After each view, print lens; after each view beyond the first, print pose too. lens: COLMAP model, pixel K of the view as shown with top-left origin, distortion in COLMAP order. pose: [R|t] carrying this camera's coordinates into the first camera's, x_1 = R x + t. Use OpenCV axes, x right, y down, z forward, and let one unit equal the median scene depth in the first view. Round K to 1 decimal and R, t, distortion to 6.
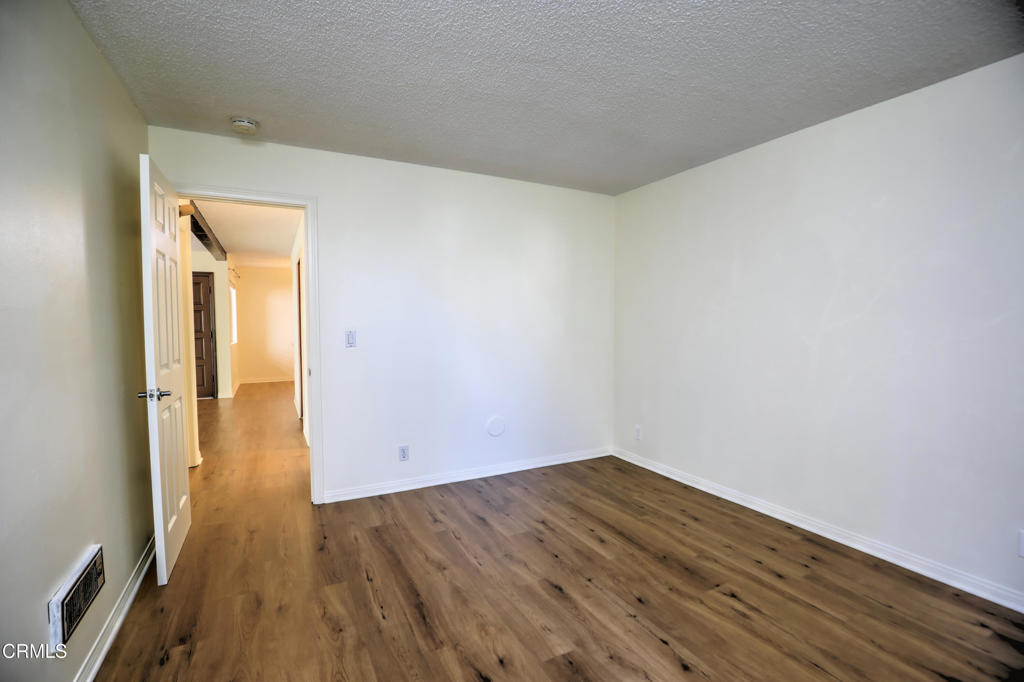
lens RADIAL K [[469.4, 0, 512.3], [0, 469.4, 342.5], [0, 0, 1]] dist [-0.000188, -0.000049]
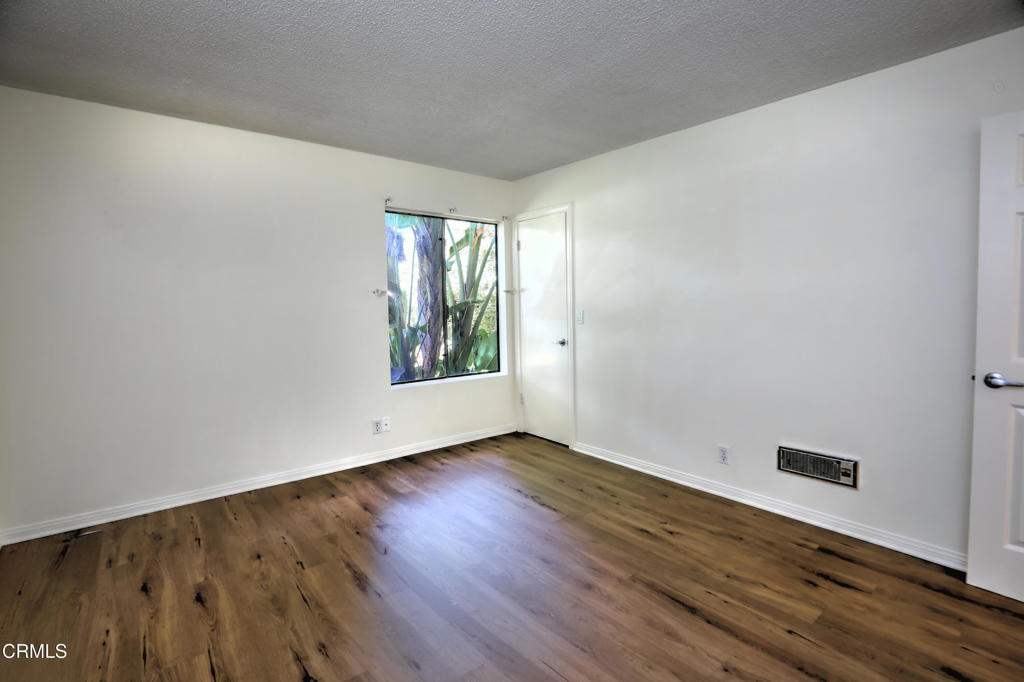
lens RADIAL K [[469.4, 0, 512.0], [0, 469.4, 338.7], [0, 0, 1]] dist [-0.000188, -0.000049]
pose [[-0.979869, 0.022212, -0.198404, 0.331146], [-0.001201, 0.993118, 0.117115, -0.063020], [0.199640, 0.114995, -0.973098, 1.893551]]
